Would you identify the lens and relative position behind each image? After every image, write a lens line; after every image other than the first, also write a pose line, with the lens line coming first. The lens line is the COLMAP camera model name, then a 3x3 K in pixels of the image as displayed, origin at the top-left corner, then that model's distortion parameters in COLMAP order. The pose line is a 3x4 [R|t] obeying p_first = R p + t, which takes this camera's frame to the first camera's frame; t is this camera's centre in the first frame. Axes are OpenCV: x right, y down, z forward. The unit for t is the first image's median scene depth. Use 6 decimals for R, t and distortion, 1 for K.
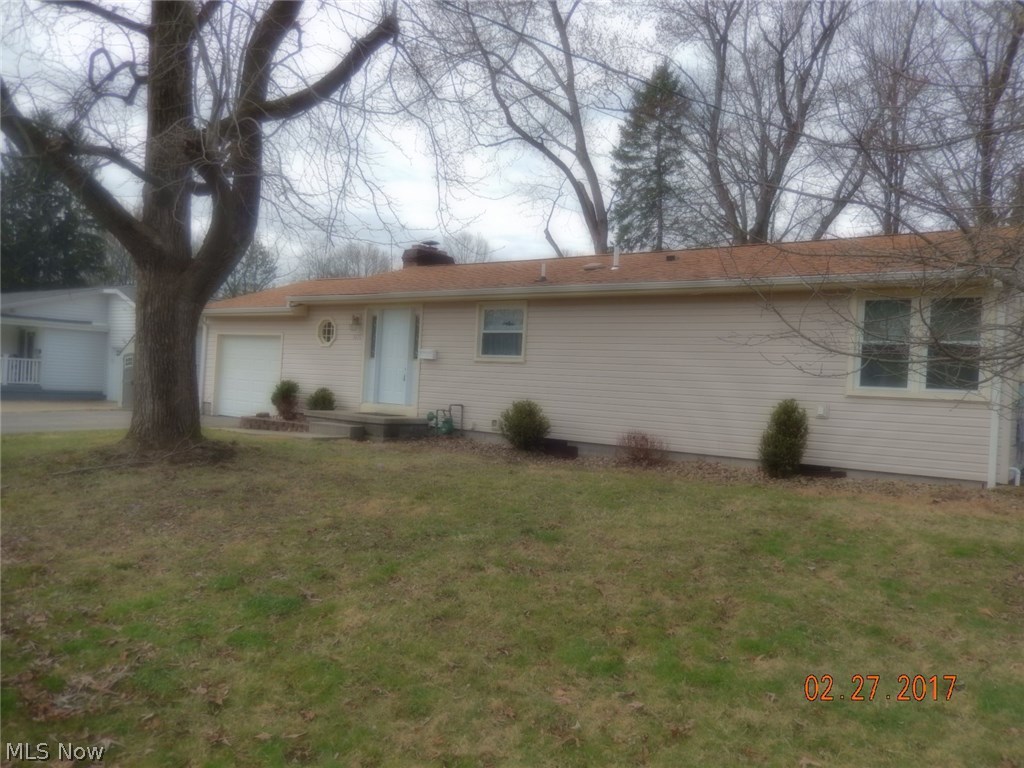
lens RADIAL K [[754.7, 0, 512.0], [0, 754.7, 384.0], [0, 0, 1]] dist [0.019995, -0.003279]
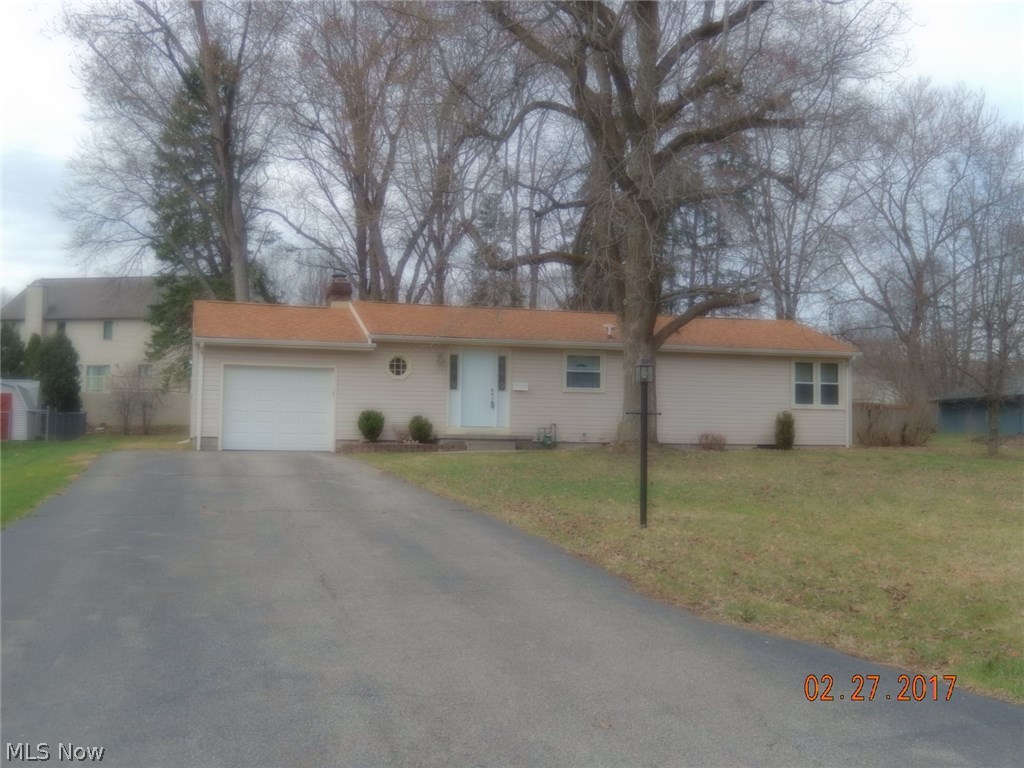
lens RADIAL K [[1208.3, 0, 512.0], [0, 1208.3, 384.0], [0, 0, 1]] dist [0.007775, 0.007107]
pose [[0.616058, -0.004435, 0.787689, -1.890007], [0.021190, 0.999716, -0.010944, -0.023412], [-0.787416, 0.023434, 0.615976, -0.299685]]
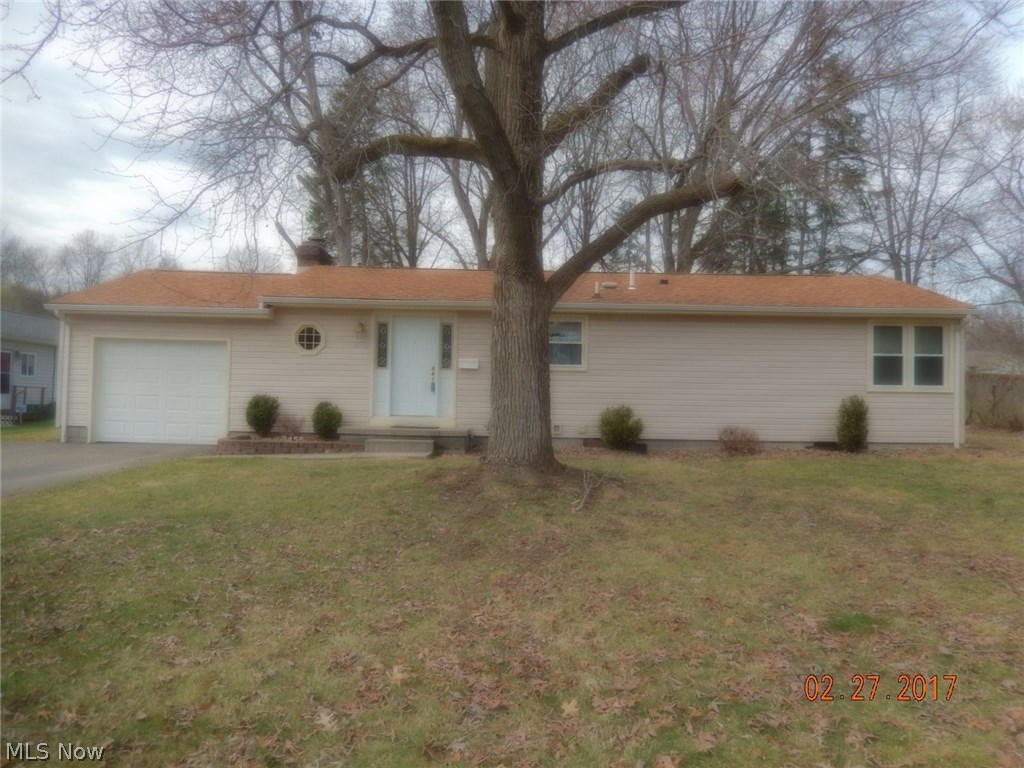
lens RADIAL K [[754.7, 0, 512.0], [0, 754.7, 384.0], [0, 0, 1]] dist [0.019995, -0.003279]
pose [[0.808346, -0.028386, 0.588023, -0.693613], [0.024902, 0.999592, 0.014022, -0.026857], [-0.588181, 0.003309, 0.808723, 0.173276]]
